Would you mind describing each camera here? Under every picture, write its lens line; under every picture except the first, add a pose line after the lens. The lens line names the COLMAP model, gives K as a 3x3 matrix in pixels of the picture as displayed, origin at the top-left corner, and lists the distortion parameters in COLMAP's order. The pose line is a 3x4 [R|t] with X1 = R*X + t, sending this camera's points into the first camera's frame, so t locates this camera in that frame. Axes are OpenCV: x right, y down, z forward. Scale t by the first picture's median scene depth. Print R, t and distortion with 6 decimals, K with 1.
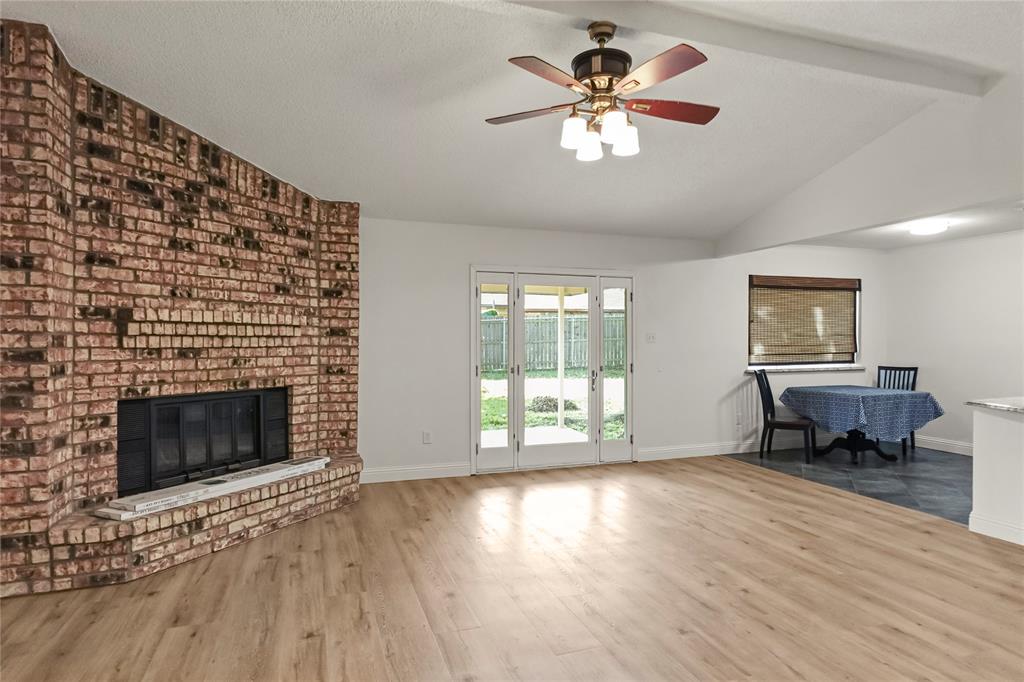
lens RADIAL K [[586.8, 0, 511.5], [0, 586.8, 350.9], [0, 0, 1]] dist [-0.001183, 0.000024]
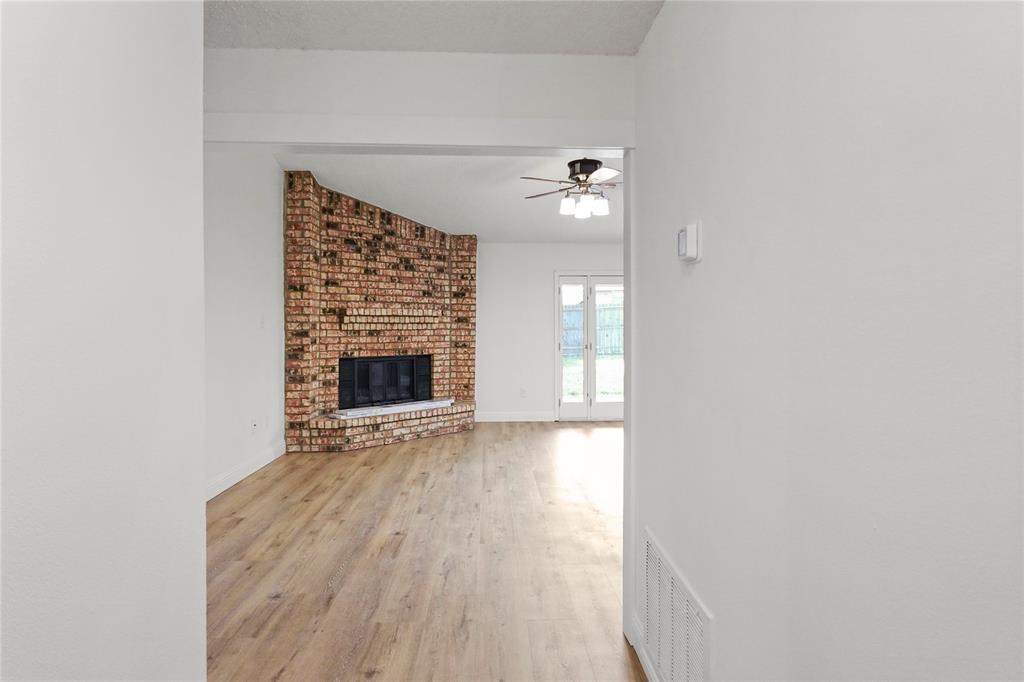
lens RADIAL K [[586.8, 0, 498.8], [0, 586.8, 325.8], [0, 0, 1]] dist [-0.001183, 0.000024]
pose [[0.951205, -0.002132, -0.308551, 0.322668], [-0.002524, 0.999889, -0.014690, 0.006629], [0.308548, 0.014752, 0.951094, -0.515675]]
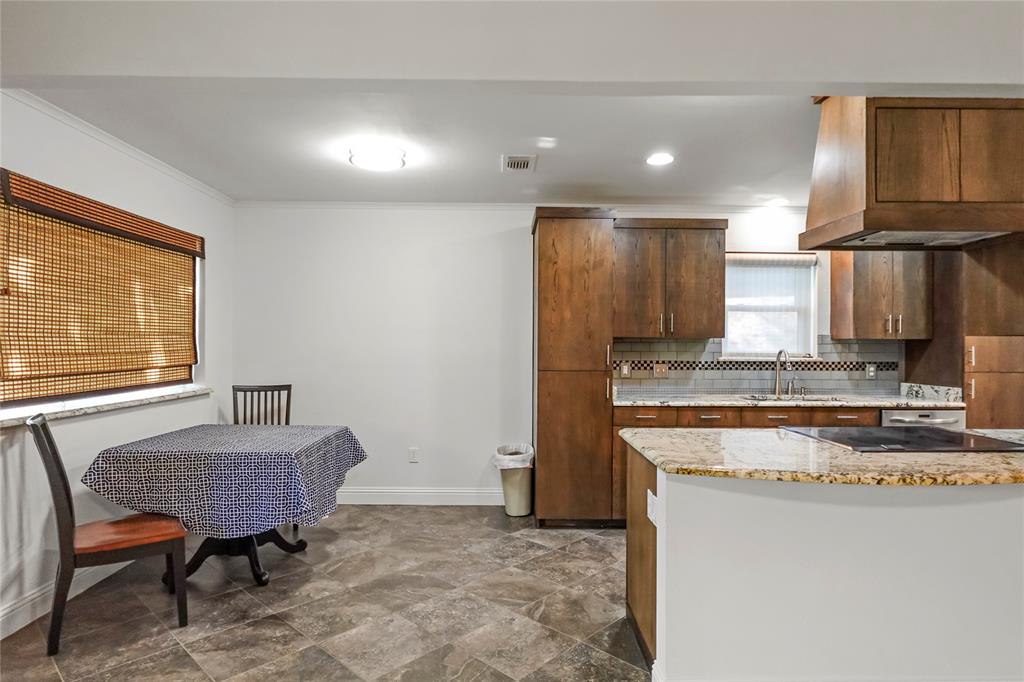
lens RADIAL K [[586.8, 0, 518.9], [0, 586.8, 341.4], [0, 0, 1]] dist [-0.001183, 0.000024]
pose [[0.313898, 0.009842, 0.949406, 0.246902], [0.012358, 0.999819, -0.014450, -0.013348], [-0.949376, 0.016269, 0.313720, 0.916335]]
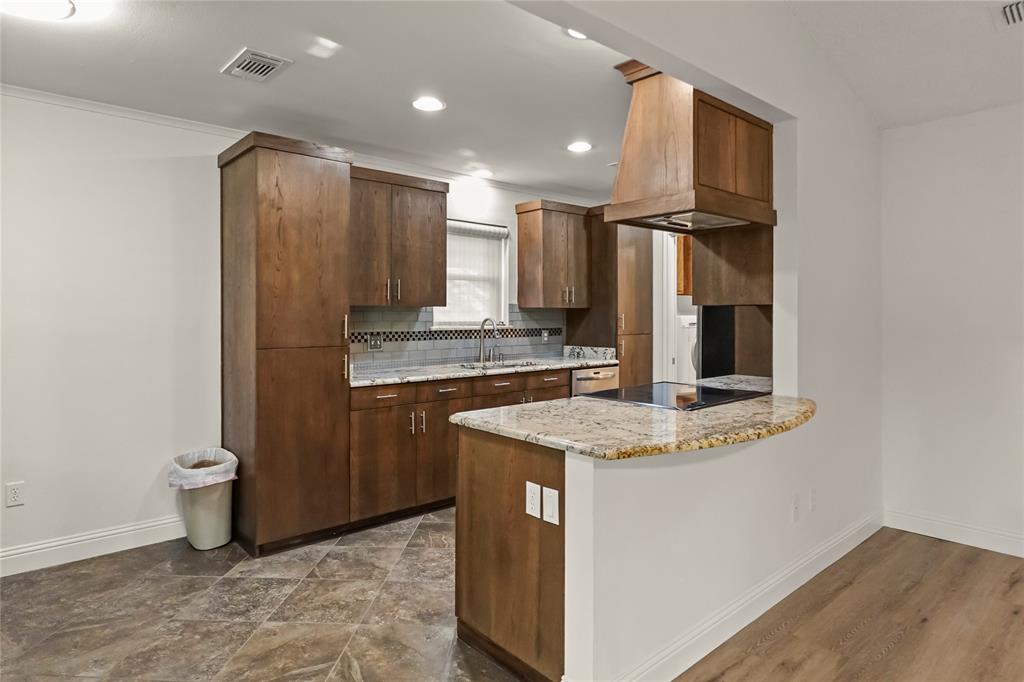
lens RADIAL K [[586.8, 0, 516.9], [0, 586.8, 315.5], [0, 0, 1]] dist [-0.001183, 0.000024]
pose [[-0.384737, 0.002339, 0.923023, 0.380228], [0.019458, 0.999795, 0.005576, -0.018238], [-0.922821, 0.020105, -0.384704, 1.176088]]
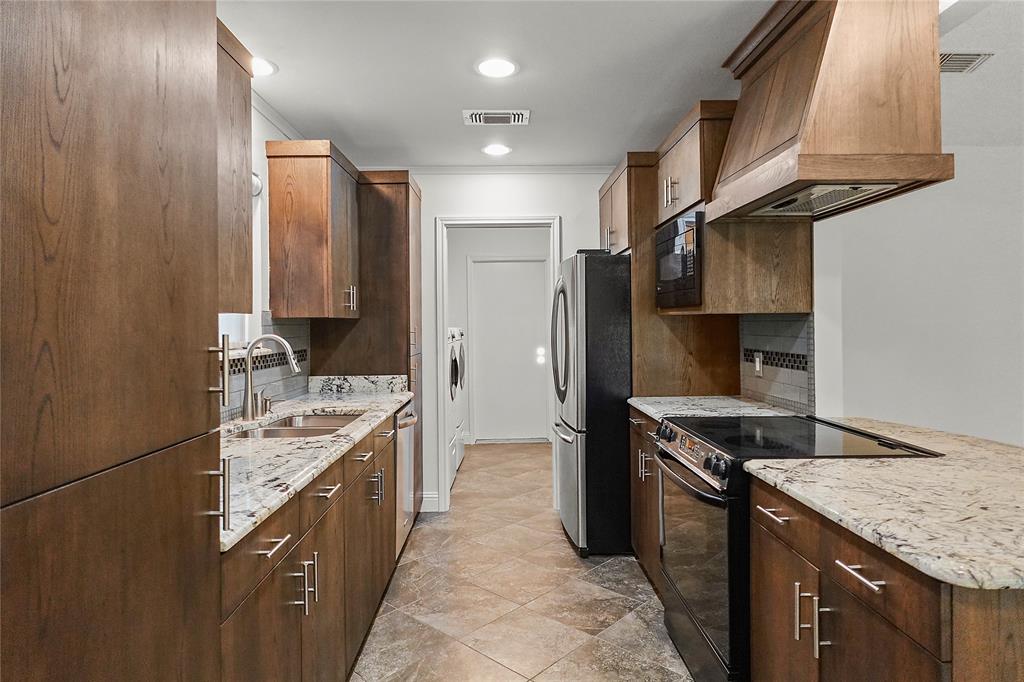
lens RADIAL K [[586.8, 0, 510.2], [0, 586.8, 321.9], [0, 0, 1]] dist [-0.001183, 0.000024]
pose [[-0.951209, 0.014204, 0.308220, 1.018802], [0.018513, 0.999767, 0.011058, -0.024445], [-0.307991, 0.016224, -0.951251, 1.293332]]
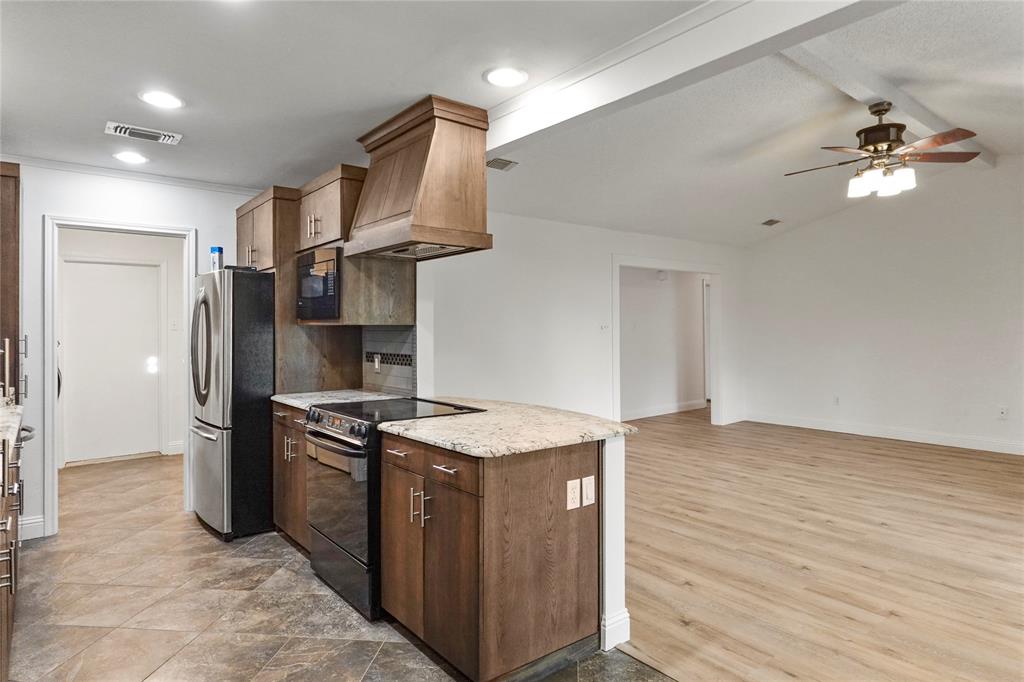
lens RADIAL K [[586.8, 0, 510.9], [0, 586.8, 330.1], [0, 0, 1]] dist [-0.001183, 0.000024]
pose [[-0.941956, 0.007489, -0.335652, 1.066256], [0.001900, 0.999854, 0.016977, -0.028450], [0.335730, 0.015354, -0.941833, 1.483461]]
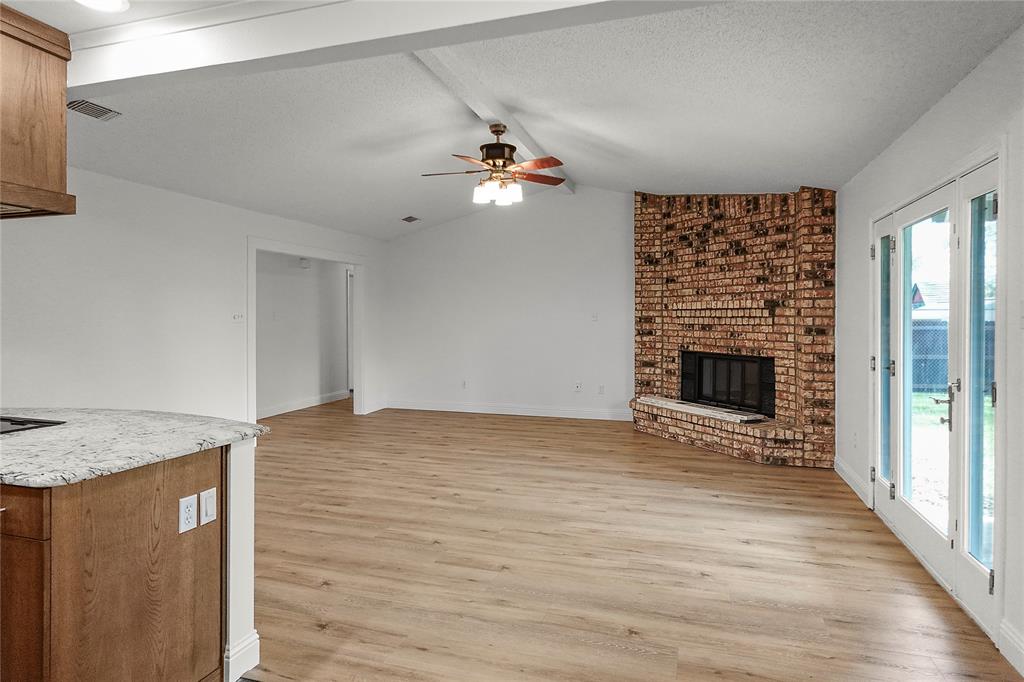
lens RADIAL K [[586.8, 0, 514.7], [0, 586.8, 320.8], [0, 0, 1]] dist [-0.001183, 0.000024]
pose [[-0.593491, 0.002063, -0.804838, 1.047679], [-0.014548, 0.999806, 0.013291, -0.027748], [0.804709, 0.019597, -0.593346, 1.468552]]
